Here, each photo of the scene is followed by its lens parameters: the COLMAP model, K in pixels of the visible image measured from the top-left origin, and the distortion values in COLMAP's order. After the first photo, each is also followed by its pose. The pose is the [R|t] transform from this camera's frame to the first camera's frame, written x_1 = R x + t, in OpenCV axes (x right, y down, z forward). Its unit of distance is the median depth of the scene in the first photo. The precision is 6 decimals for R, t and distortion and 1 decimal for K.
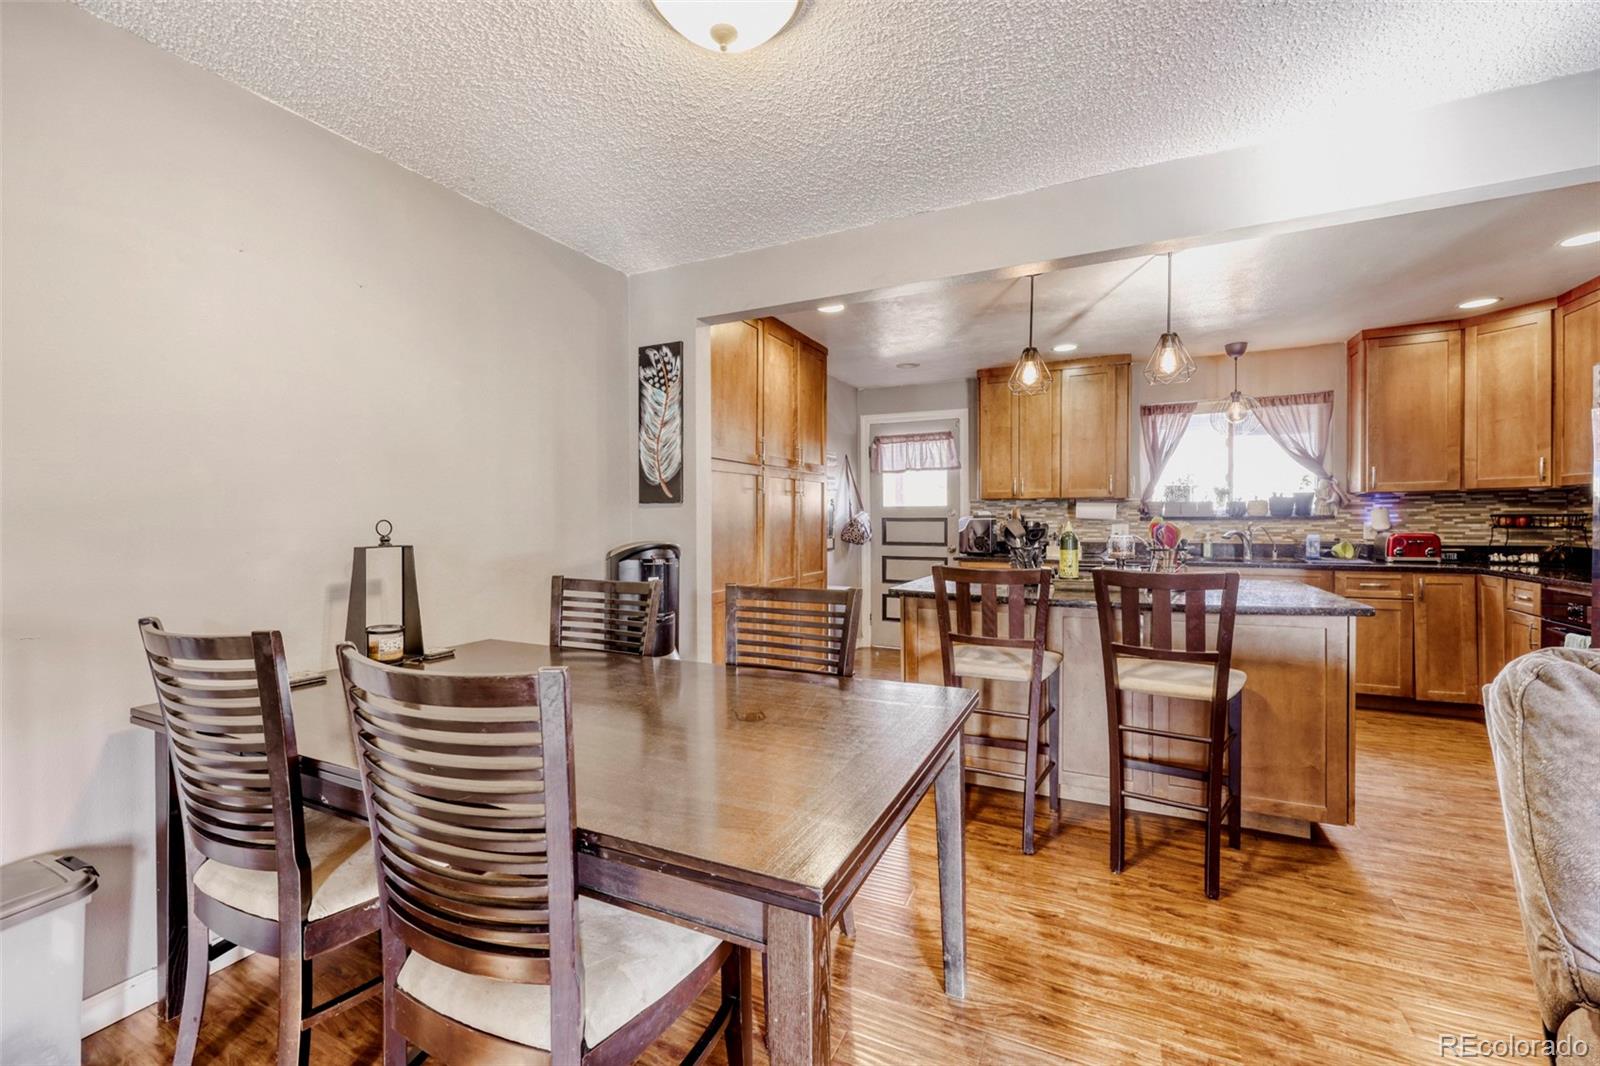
lens RADIAL K [[651.0, 0, 807.2], [0, 651.0, 527.7], [0, 0, 1]] dist [-0.002475, 0.001148]
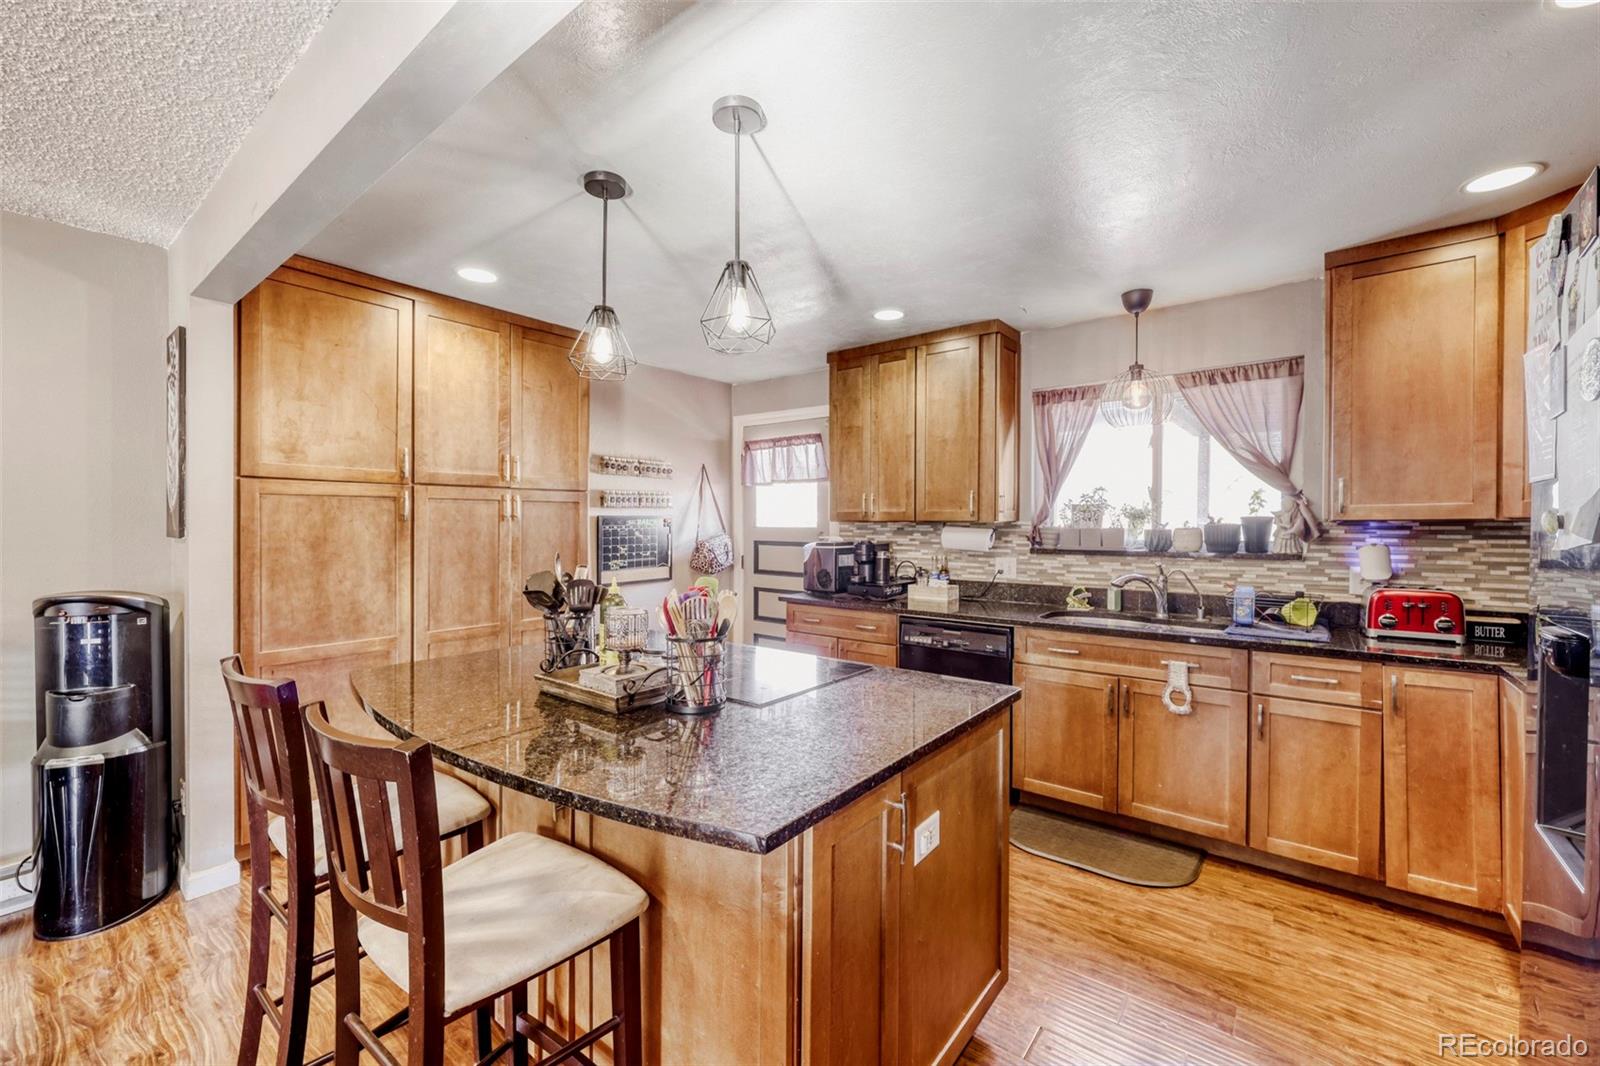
lens RADIAL K [[651.0, 0, 810.2], [0, 651.0, 531.2], [0, 0, 1]] dist [-0.002475, 0.001148]
pose [[0.977506, 0.009007, -0.210716, 0.482736], [-0.009004, 0.999959, 0.000973, -0.037945], [0.210717, 0.000946, 0.977547, 0.287250]]
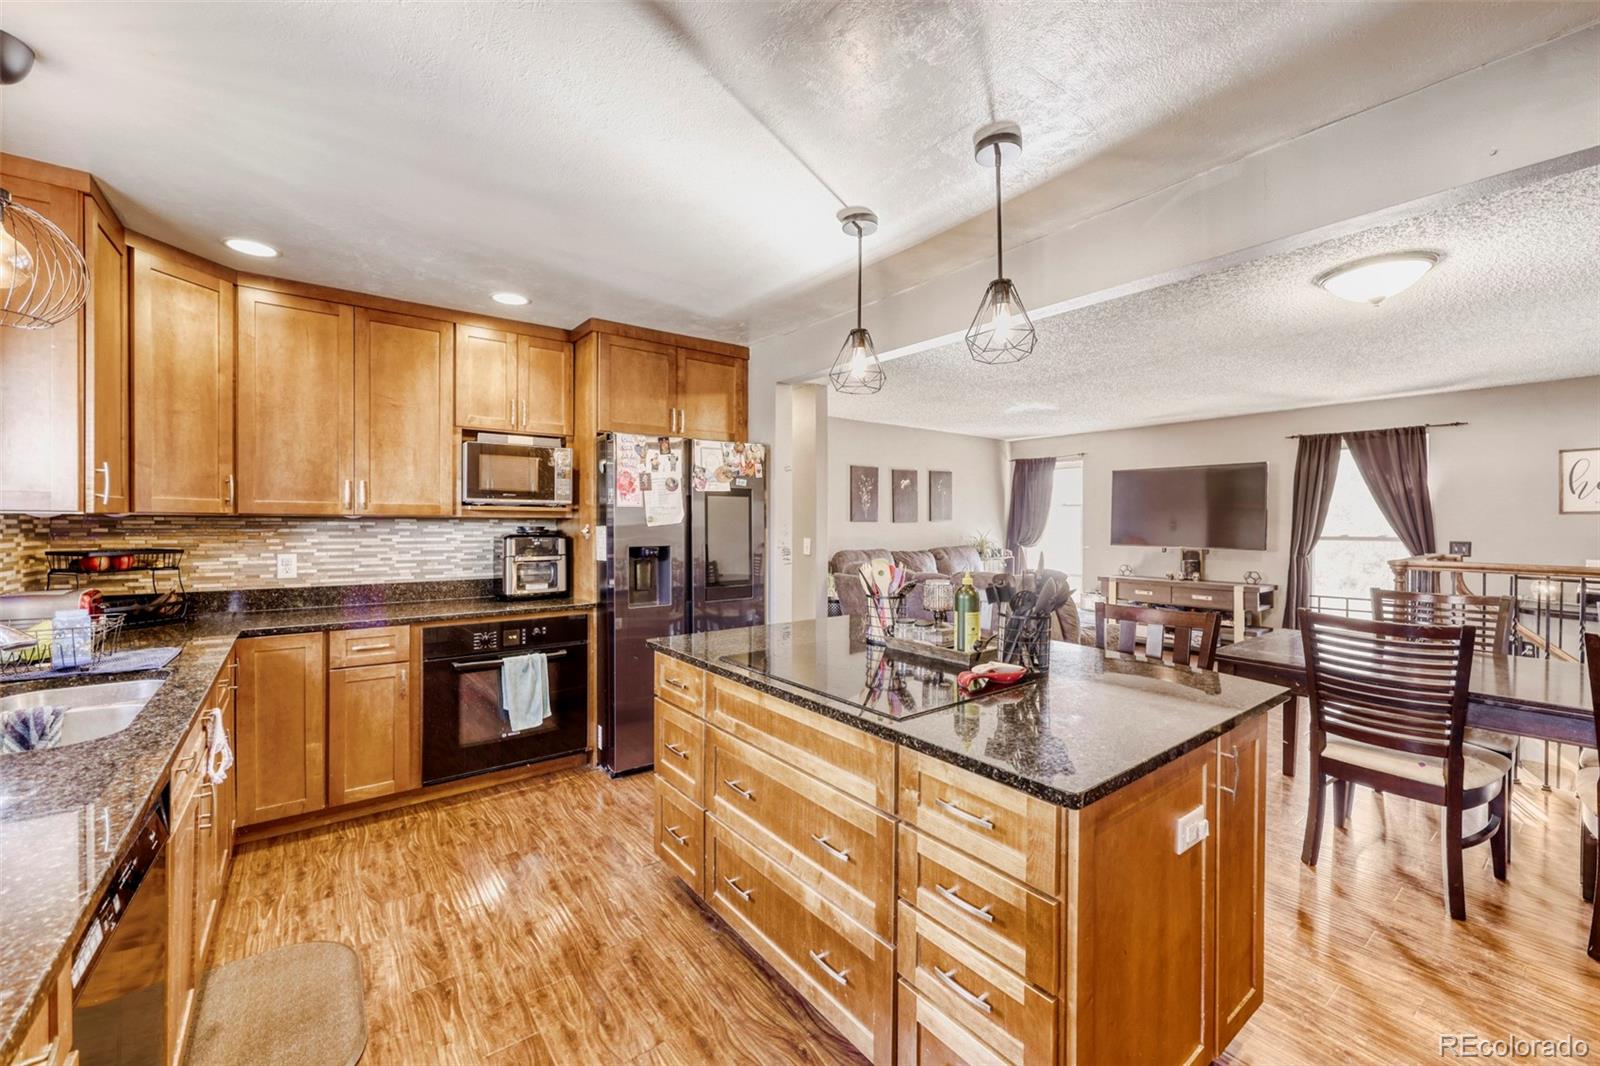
lens RADIAL K [[651.0, 0, 810.5], [0, 651.0, 526.9], [0, 0, 1]] dist [-0.002475, 0.001148]
pose [[-0.900082, 0.000009, 0.435721, 0.159338], [0.009090, 0.999783, 0.018758, -0.045222], [-0.435626, 0.020845, -0.899886, 1.132113]]
